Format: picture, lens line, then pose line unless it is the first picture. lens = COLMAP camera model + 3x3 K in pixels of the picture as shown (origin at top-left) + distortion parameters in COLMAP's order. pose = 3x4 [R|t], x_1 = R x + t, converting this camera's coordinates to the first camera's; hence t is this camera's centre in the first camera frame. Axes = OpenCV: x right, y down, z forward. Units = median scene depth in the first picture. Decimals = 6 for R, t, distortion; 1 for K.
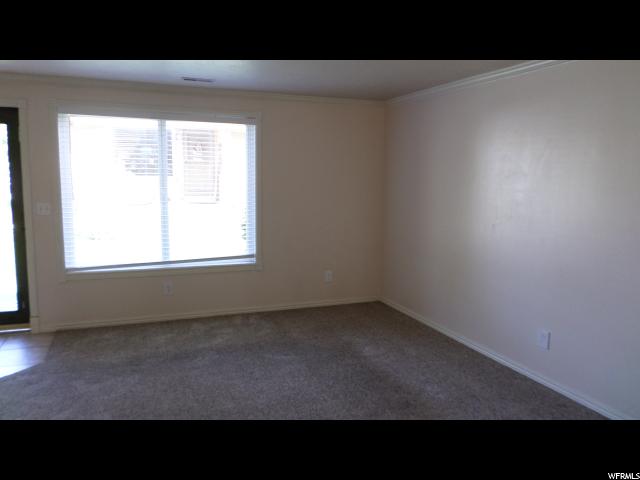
lens RADIAL K [[487.9, 0, 320.0], [0, 487.9, 240.0], [0, 0, 1]] dist [0.001348, -0.003845]
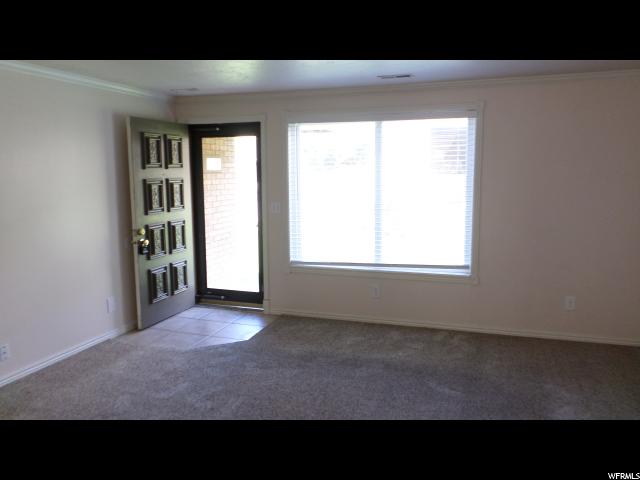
lens RADIAL K [[487.9, 0, 320.0], [0, 487.9, 240.0], [0, 0, 1]] dist [0.001348, -0.003845]
pose [[0.769783, 0.070361, -0.634416, 0.243540], [-0.066973, 0.997323, 0.029347, -0.028042], [0.634783, 0.019898, 0.772435, 0.173123]]
